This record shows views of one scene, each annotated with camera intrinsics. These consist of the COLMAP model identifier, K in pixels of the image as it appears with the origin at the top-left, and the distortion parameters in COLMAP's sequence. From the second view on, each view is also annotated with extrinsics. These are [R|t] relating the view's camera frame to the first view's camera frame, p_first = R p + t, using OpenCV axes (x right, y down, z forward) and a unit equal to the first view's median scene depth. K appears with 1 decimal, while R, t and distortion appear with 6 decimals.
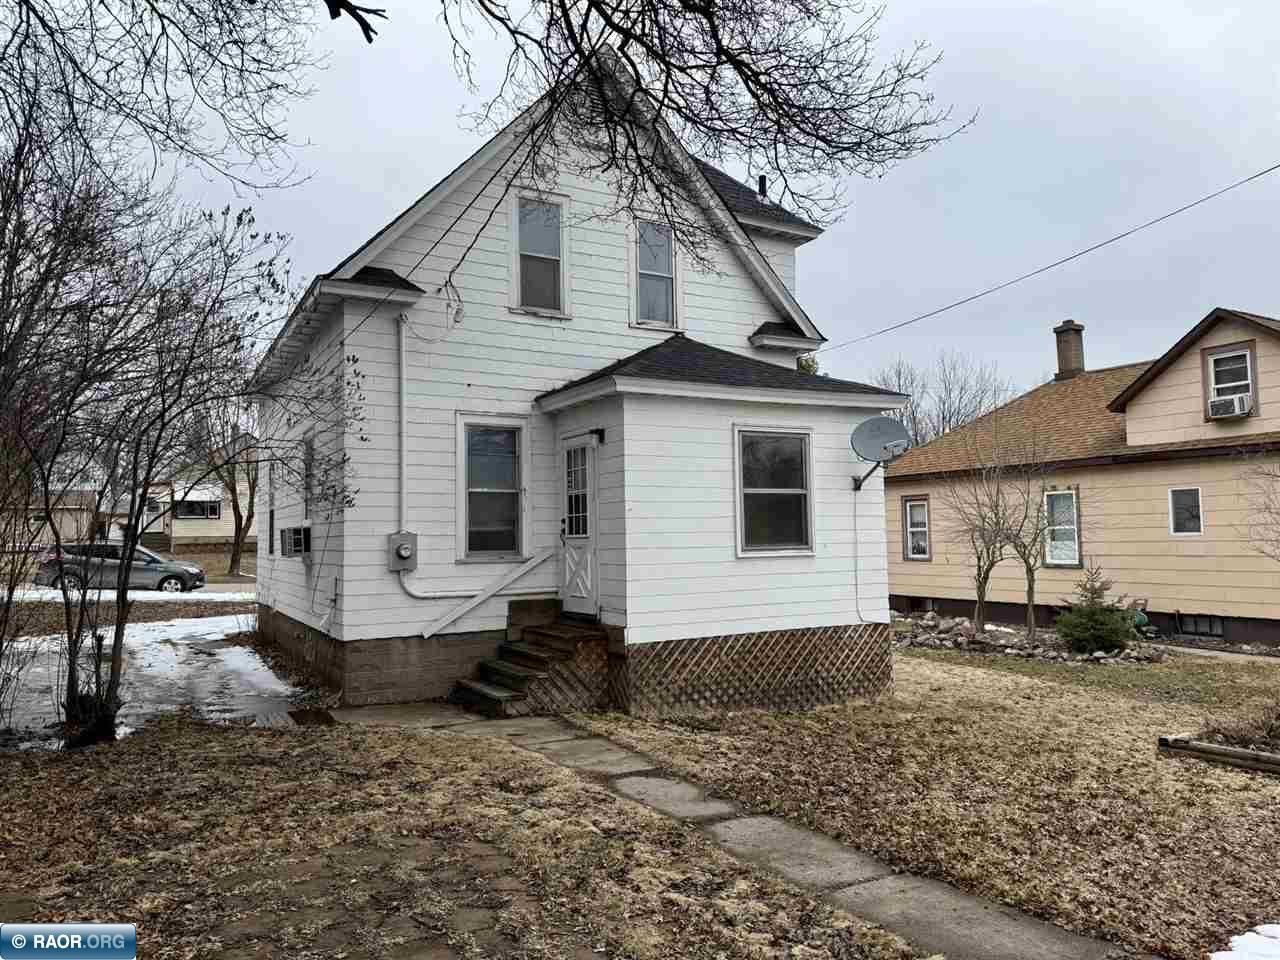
lens RADIAL K [[887.1, 0, 640.0], [0, 887.1, 480.0], [0, 0, 1]] dist [0.095720, -0.130899]
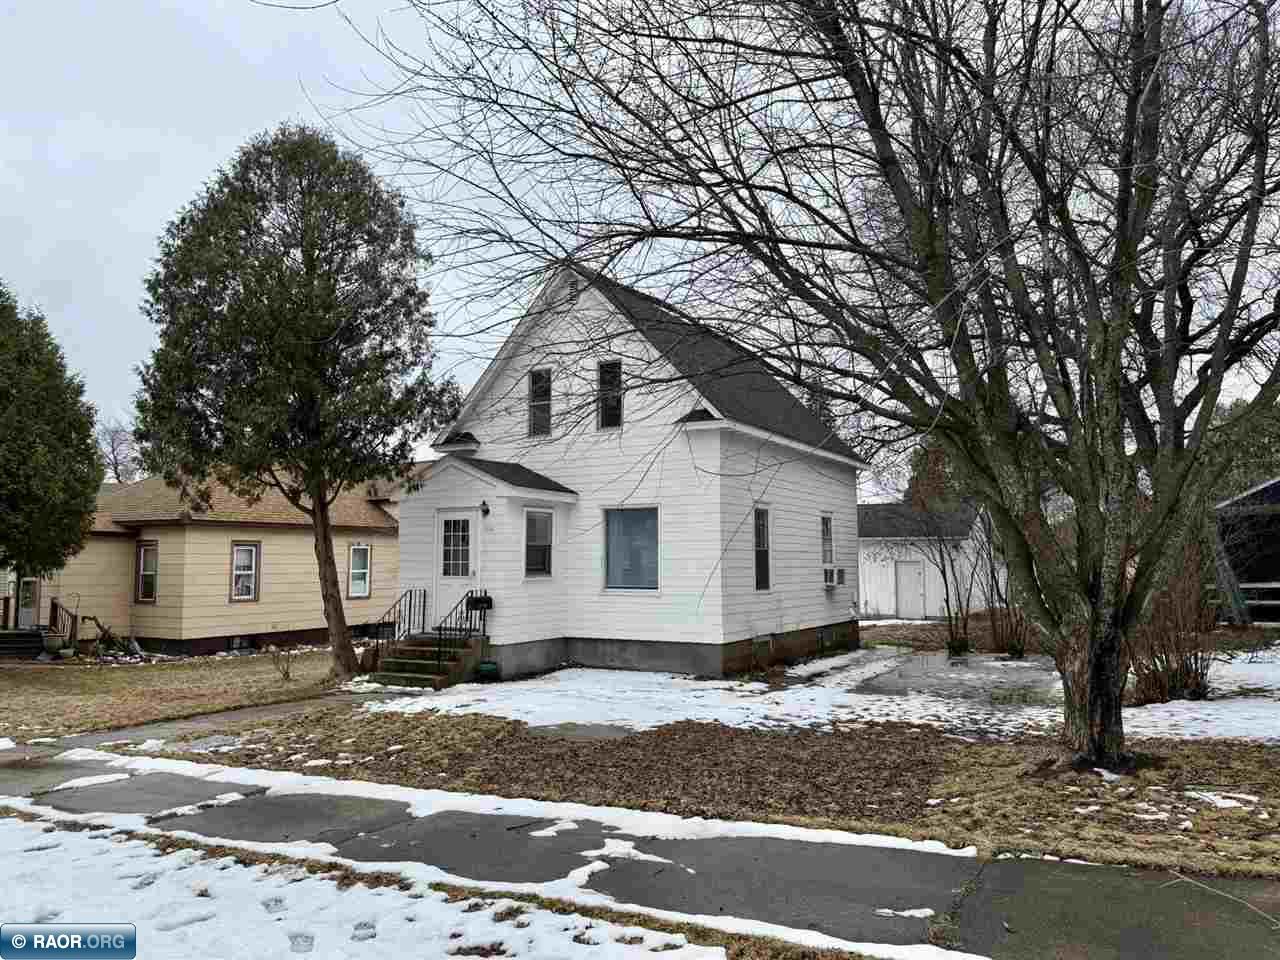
lens RADIAL K [[887.1, 0, 640.0], [0, 887.1, 480.0], [0, 0, 1]] dist [0.095720, -0.130899]
pose [[-0.487653, 0.104508, 0.866760, -1.919217], [-0.039899, 0.989104, -0.141708, 0.174854], [-0.872126, -0.103687, -0.478170, 2.434712]]
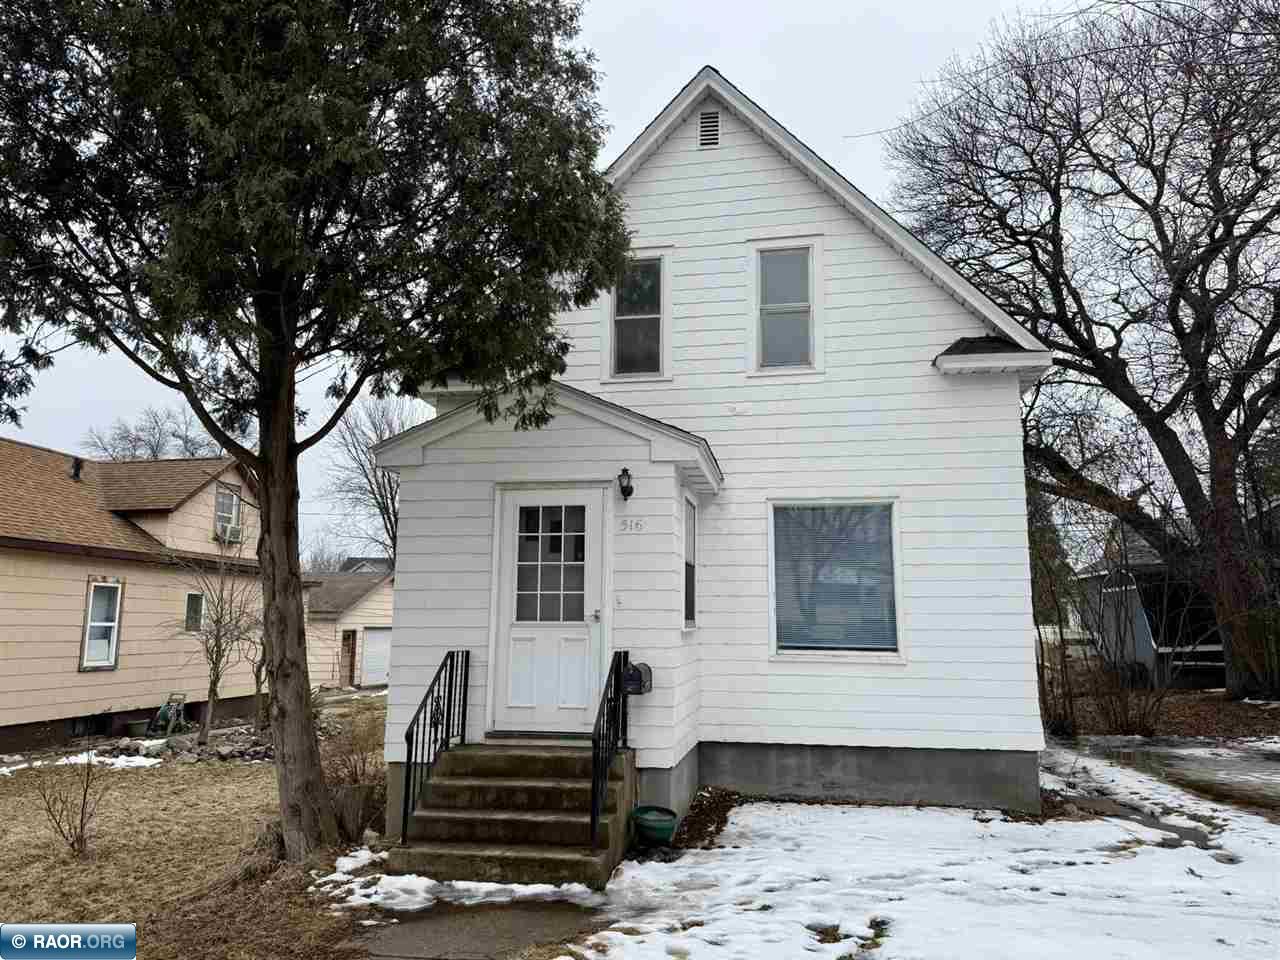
lens RADIAL K [[893.4, 0, 645.3], [0, 893.4, 484.9], [0, 0, 1]] dist [0.066561, -0.073672]
pose [[-0.759970, 0.120556, 0.638680, -0.974077], [-0.027611, 0.975772, -0.217039, 0.181285], [-0.649372, -0.182578, -0.738229, 2.476518]]
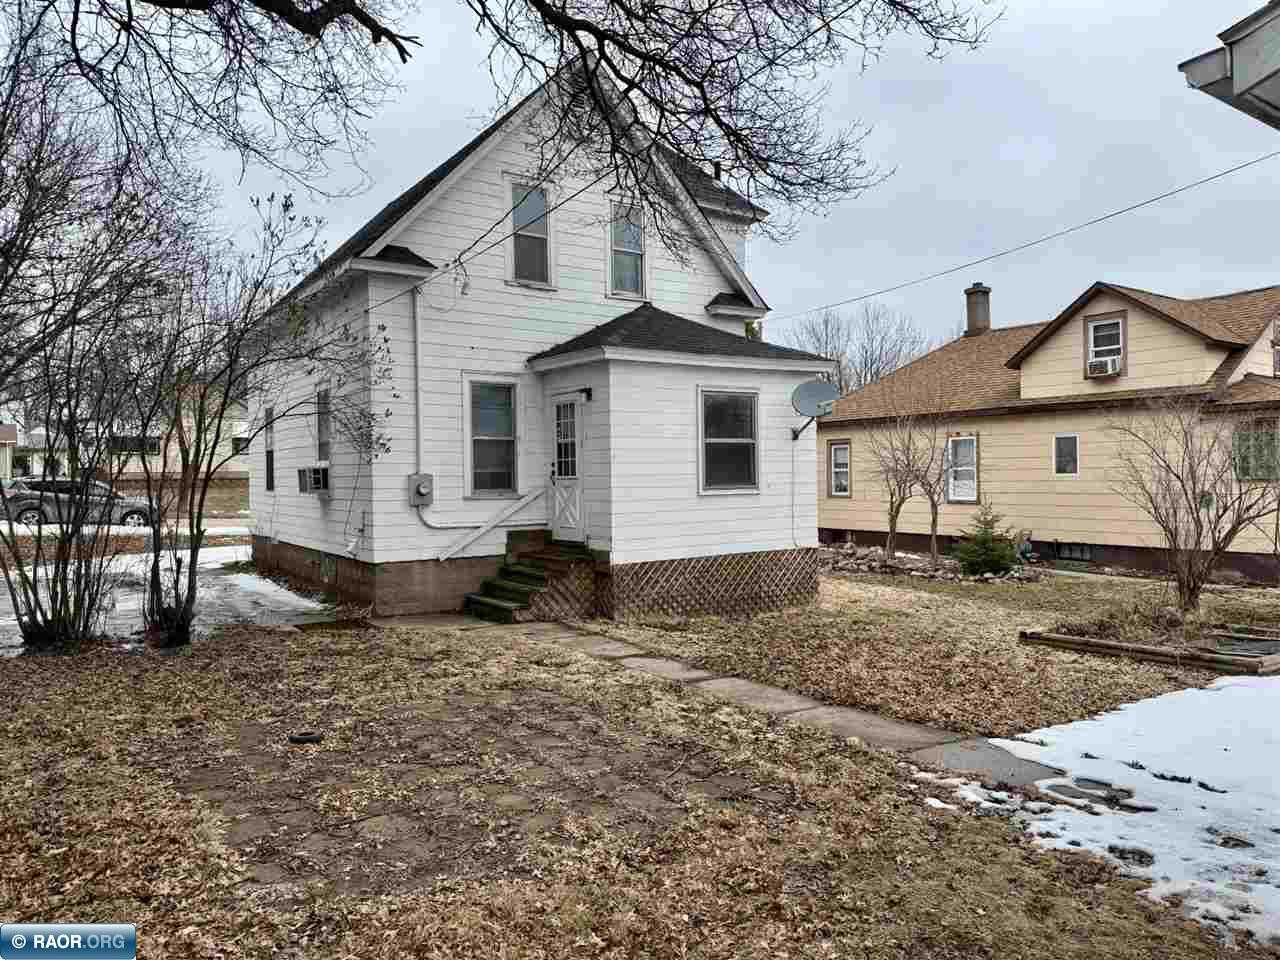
lens RADIAL K [[887.1, 0, 640.0], [0, 887.1, 480.0], [0, 0, 1]] dist [0.095720, -0.130899]
pose [[0.996683, 0.002468, 0.081342, -0.067866], [-0.008149, 0.997543, 0.069586, -0.016838], [-0.080971, -0.070018, 0.994254, -0.197395]]
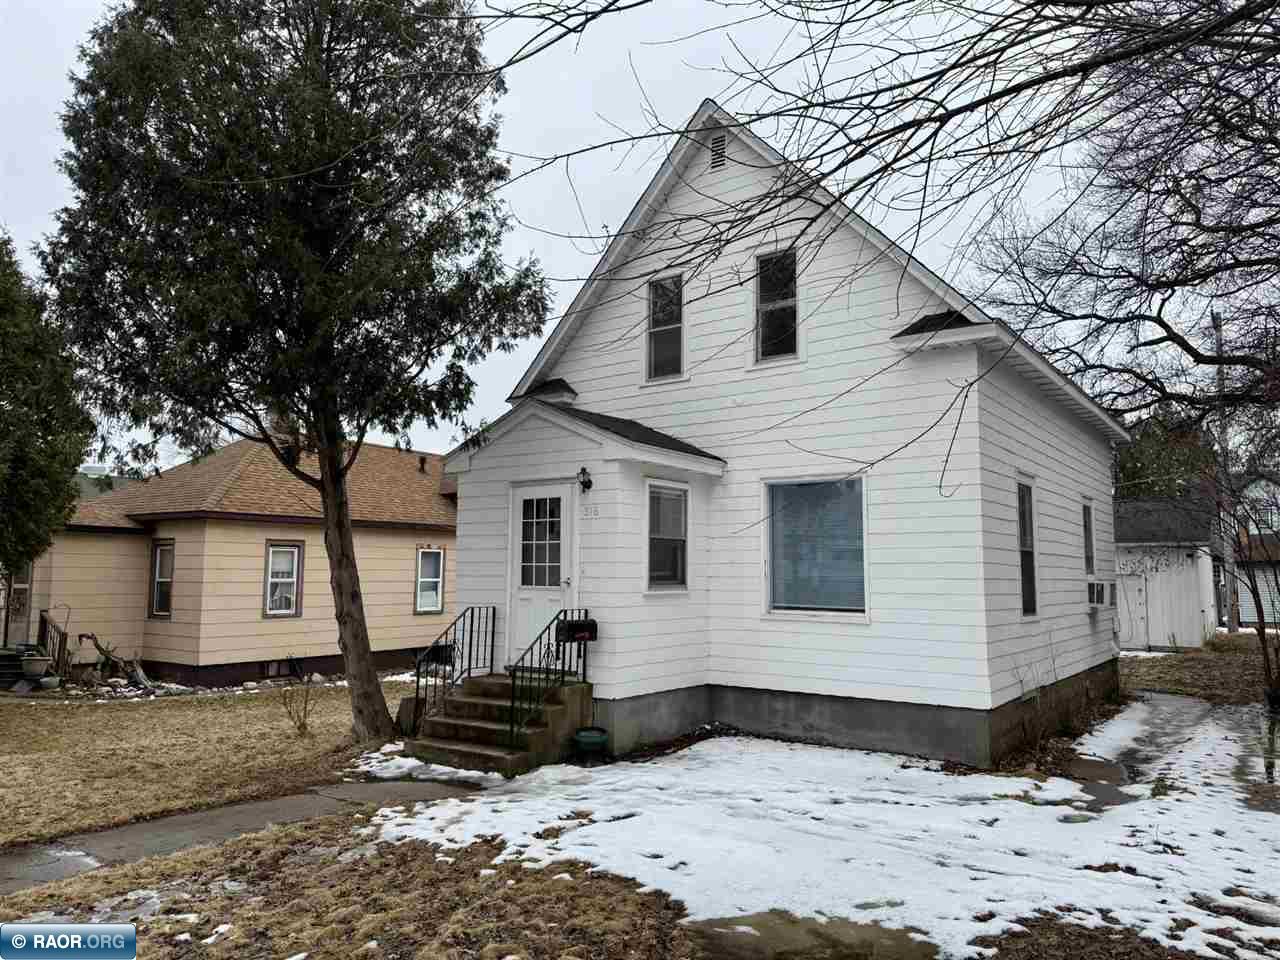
lens RADIAL K [[887.1, 0, 640.0], [0, 887.1, 480.0], [0, 0, 1]] dist [0.095720, -0.130899]
pose [[-0.396002, 0.118707, 0.910544, -1.367365], [-0.052492, 0.987061, -0.151512, 0.160469], [-0.916748, -0.107795, -0.384647, 2.249575]]
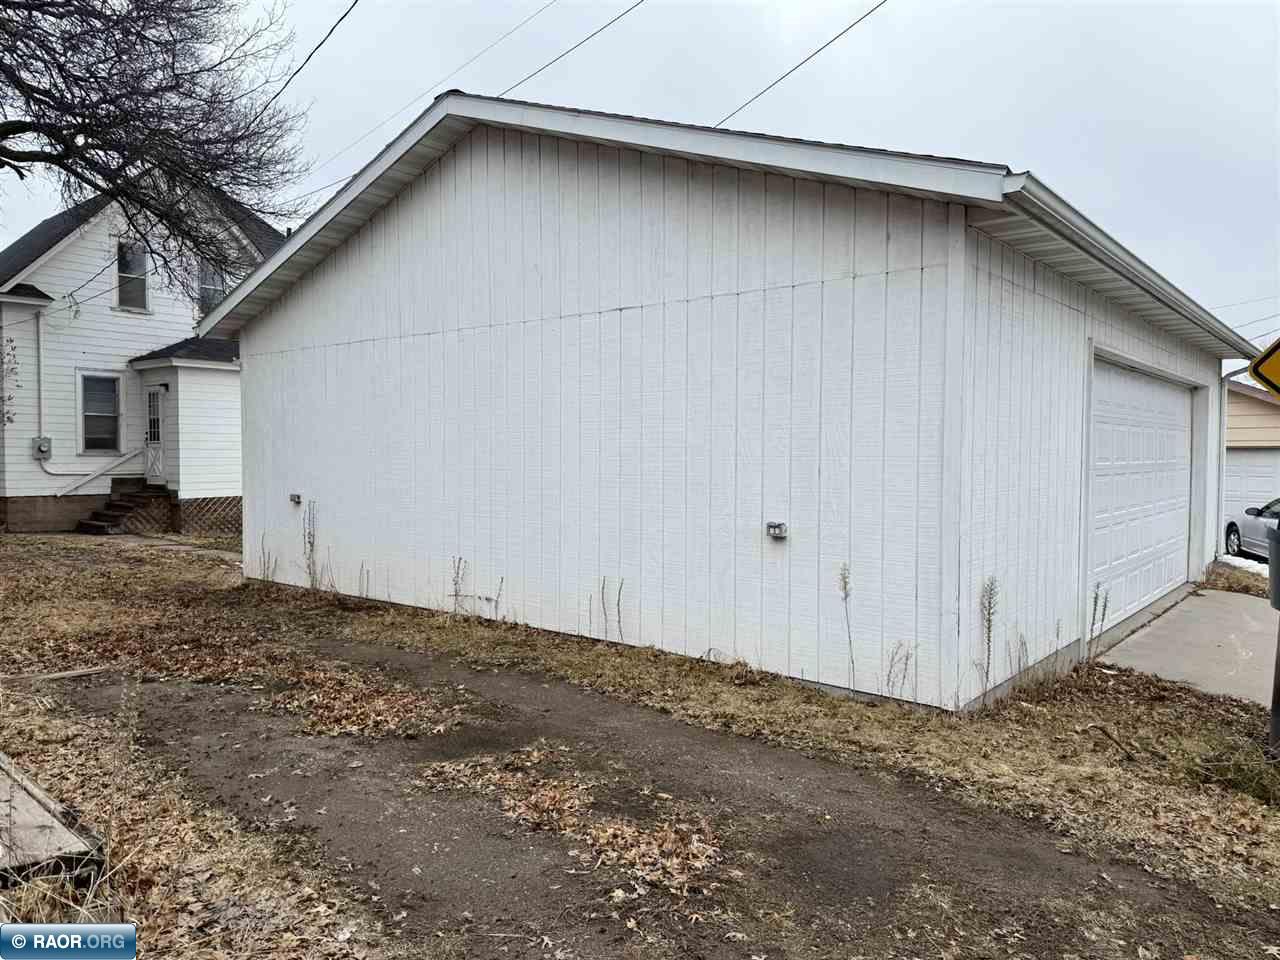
lens RADIAL K [[887.1, 0, 640.0], [0, 887.1, 480.0], [0, 0, 1]] dist [0.095720, -0.130899]
pose [[0.943802, 0.009172, 0.330385, 0.249312], [-0.040694, 0.995234, 0.088622, -0.060321], [-0.327998, -0.097086, 0.939676, -1.020965]]
